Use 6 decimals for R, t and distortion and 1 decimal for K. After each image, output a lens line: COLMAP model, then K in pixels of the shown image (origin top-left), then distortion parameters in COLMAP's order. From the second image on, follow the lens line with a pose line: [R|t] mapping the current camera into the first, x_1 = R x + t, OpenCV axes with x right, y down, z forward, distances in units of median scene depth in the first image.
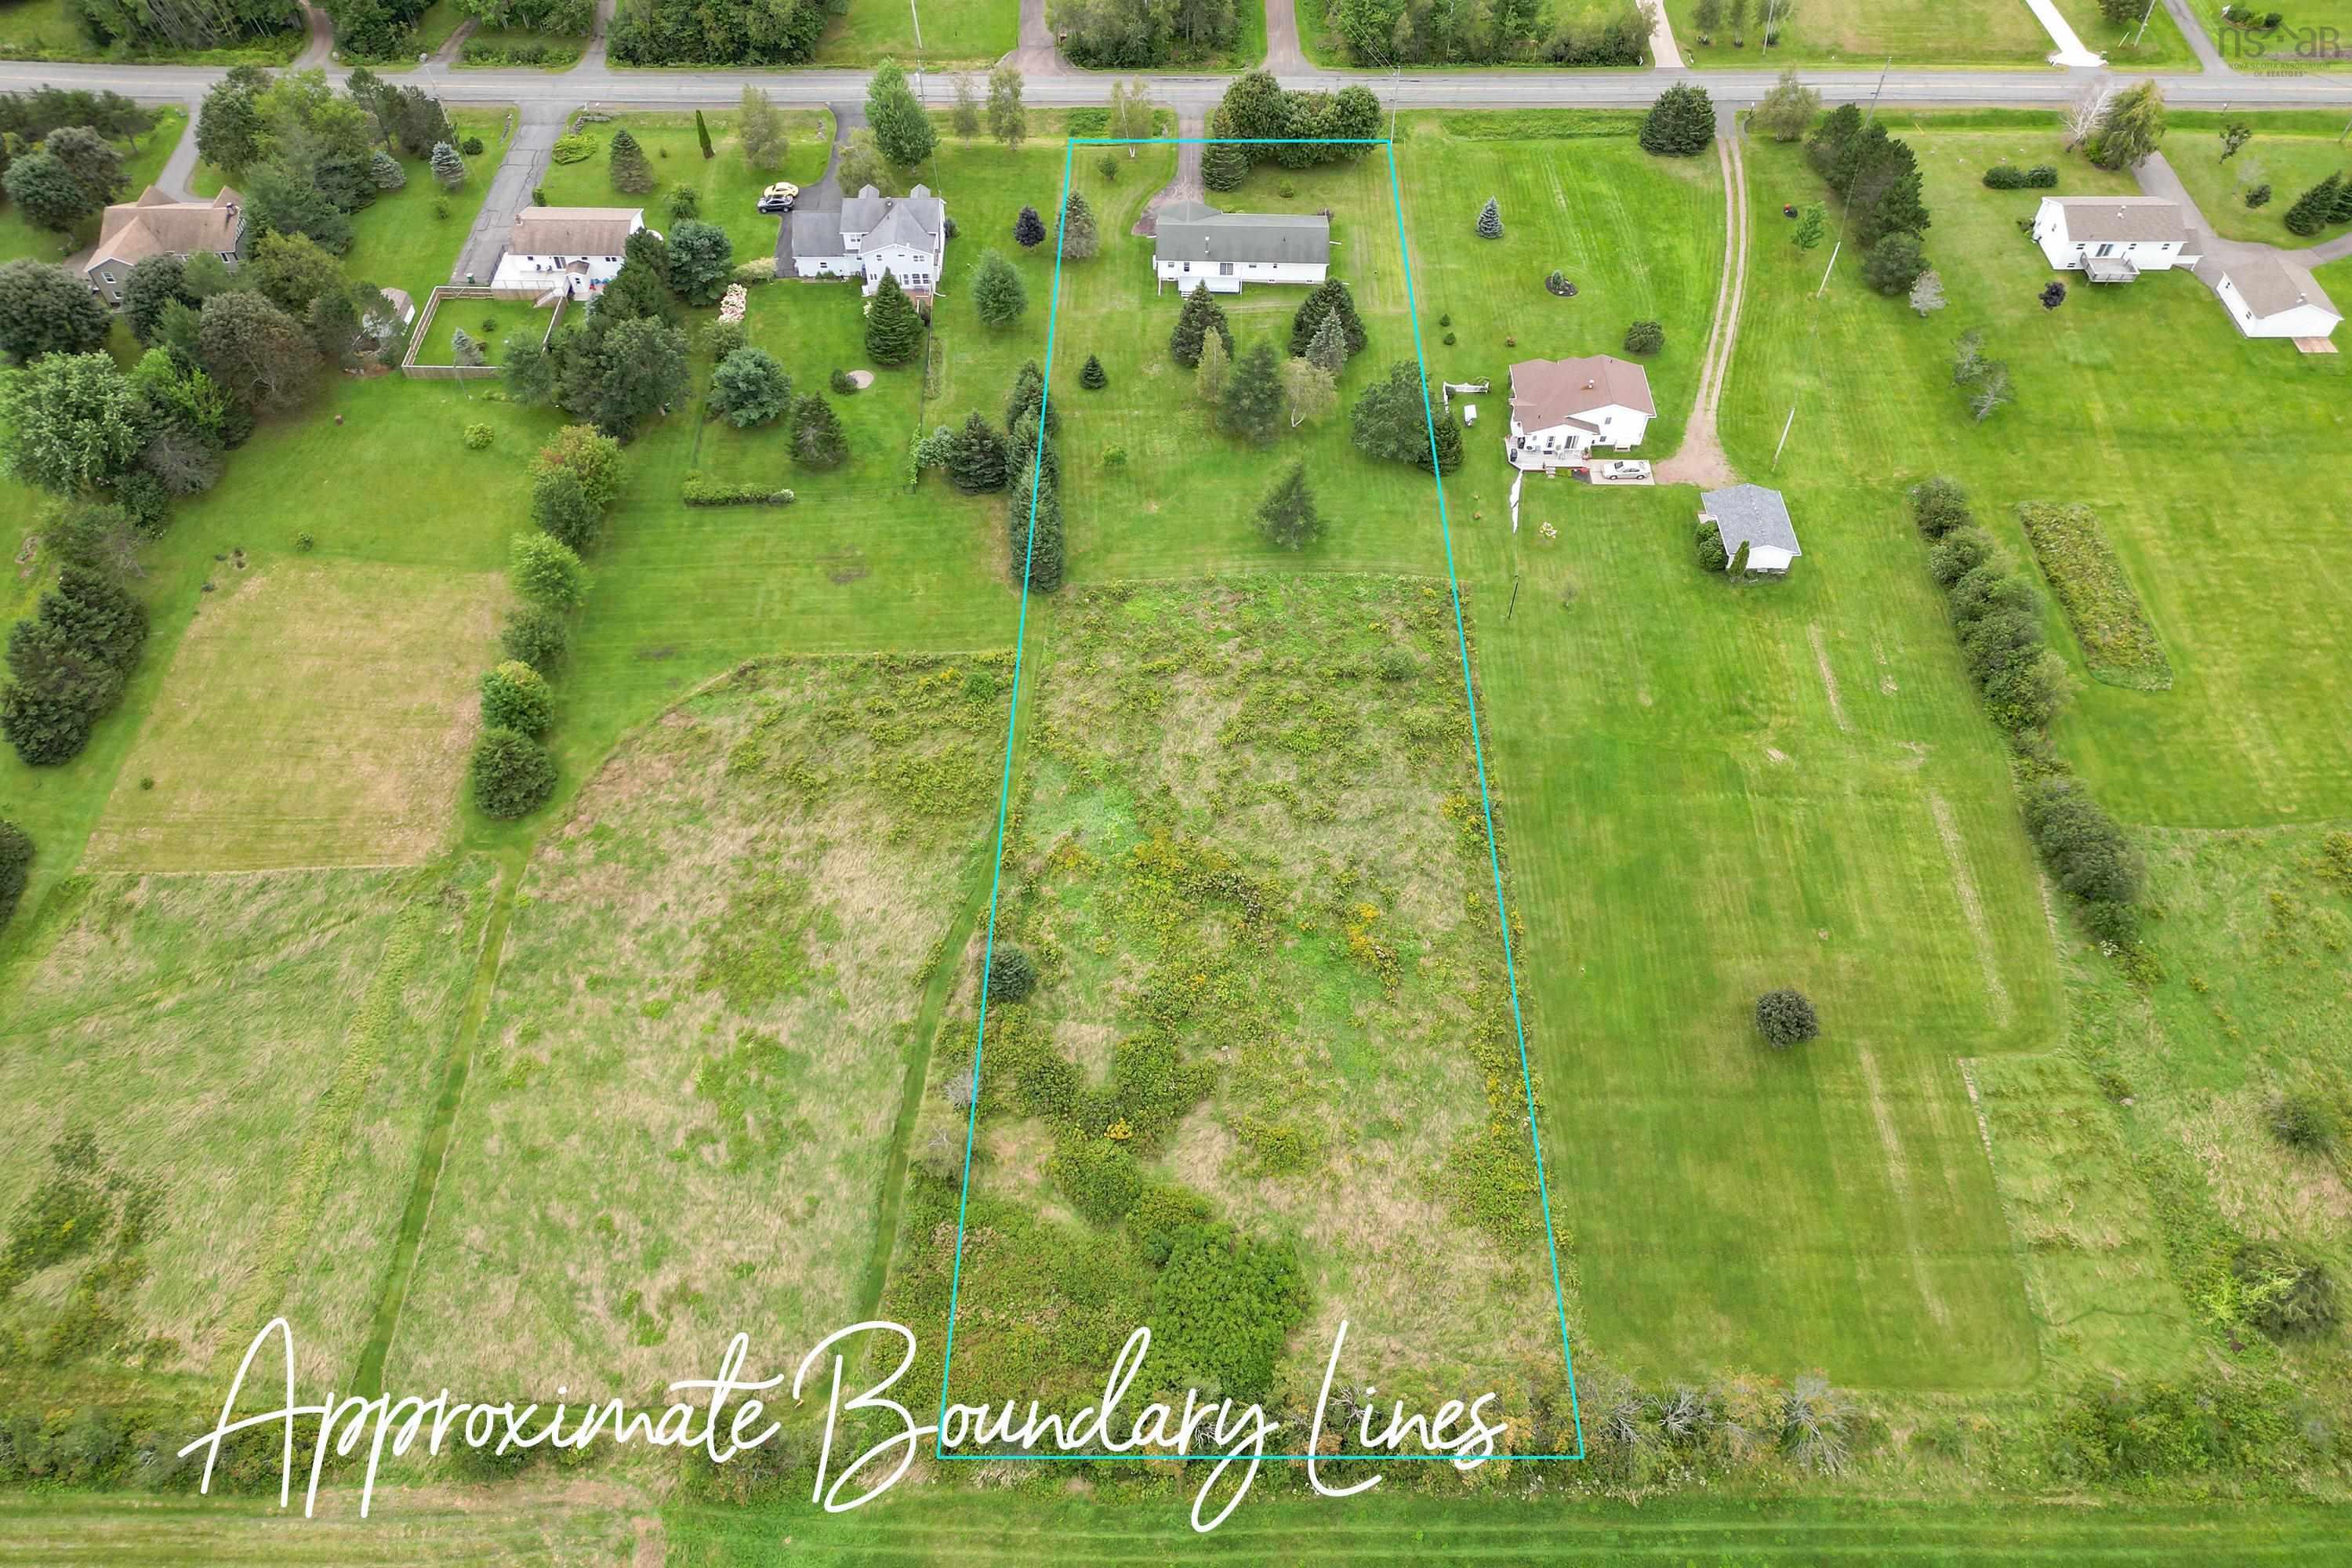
lens RADIAL K [[1668.0, 0, 1176.0], [0, 1668.0, 784.0], [0, 0, 1]] dist [0.102341, -0.100239]
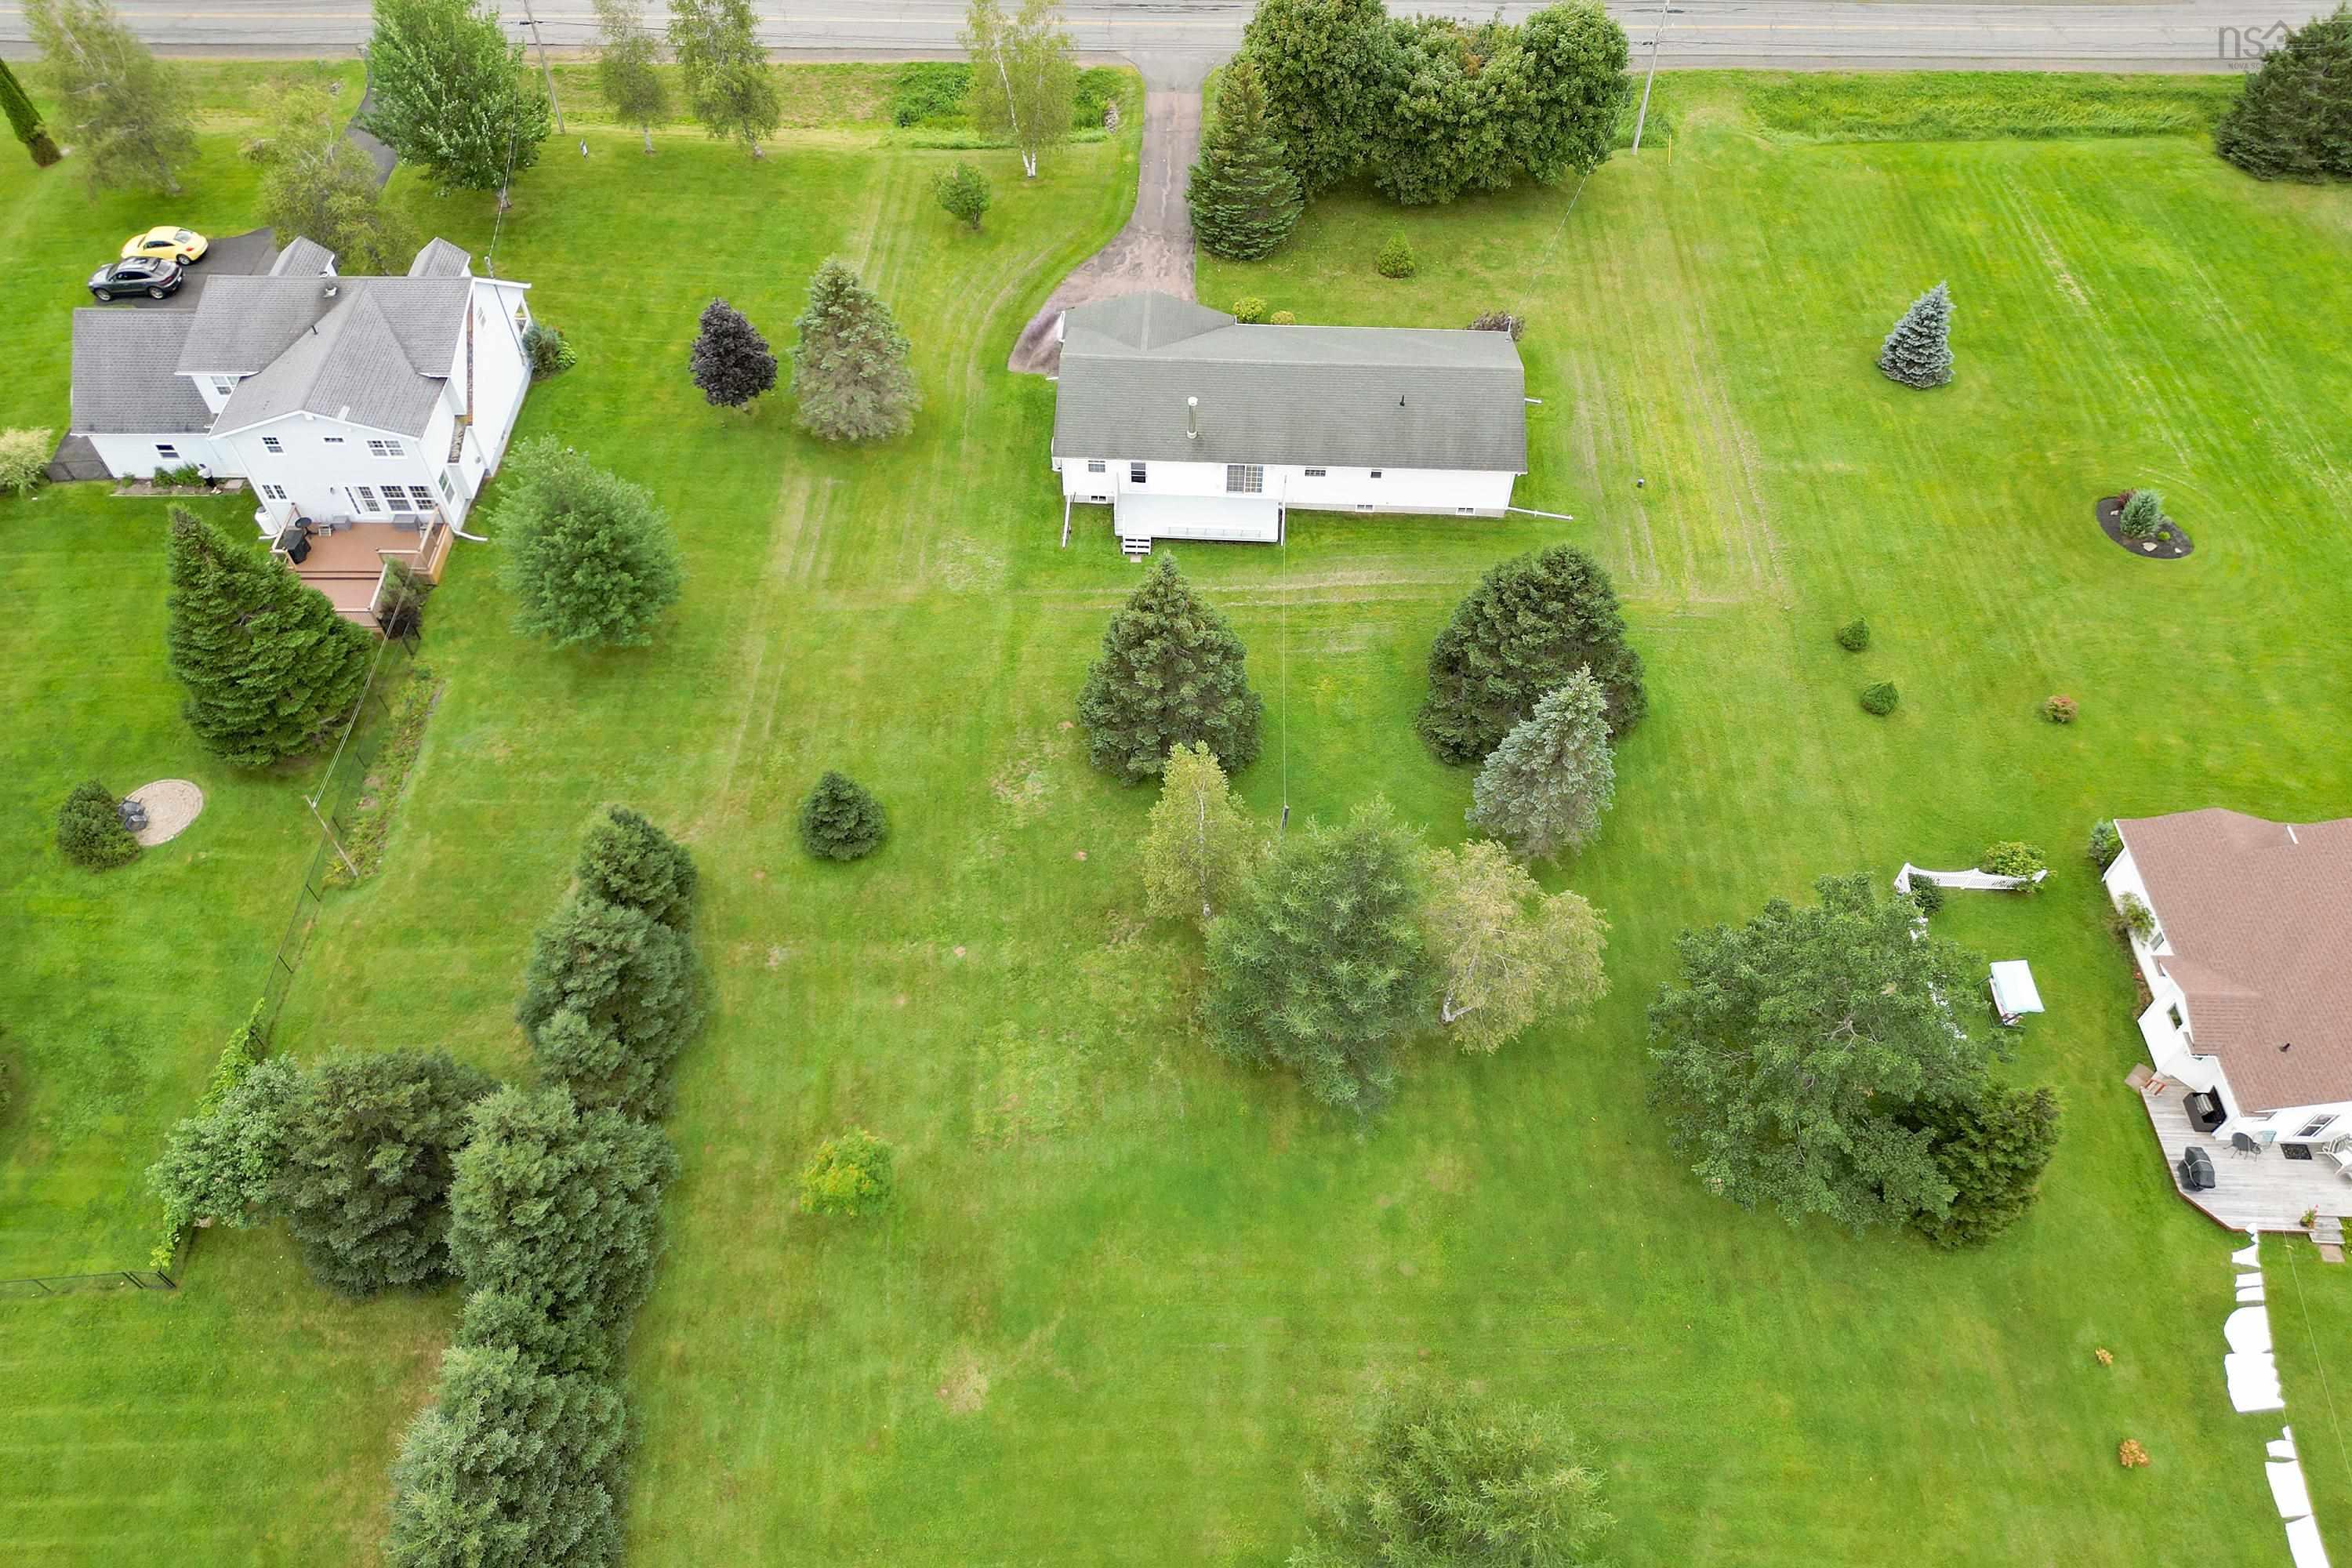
lens RADIAL K [[1668.0, 0, 1176.0], [0, 1668.0, 784.0], [0, 0, 1]] dist [0.102341, -0.100239]
pose [[0.999791, 0.013887, -0.015015, 0.021074], [-0.013983, 0.999882, -0.006300, -0.233834], [0.014926, 0.006508, 0.999867, 0.624319]]
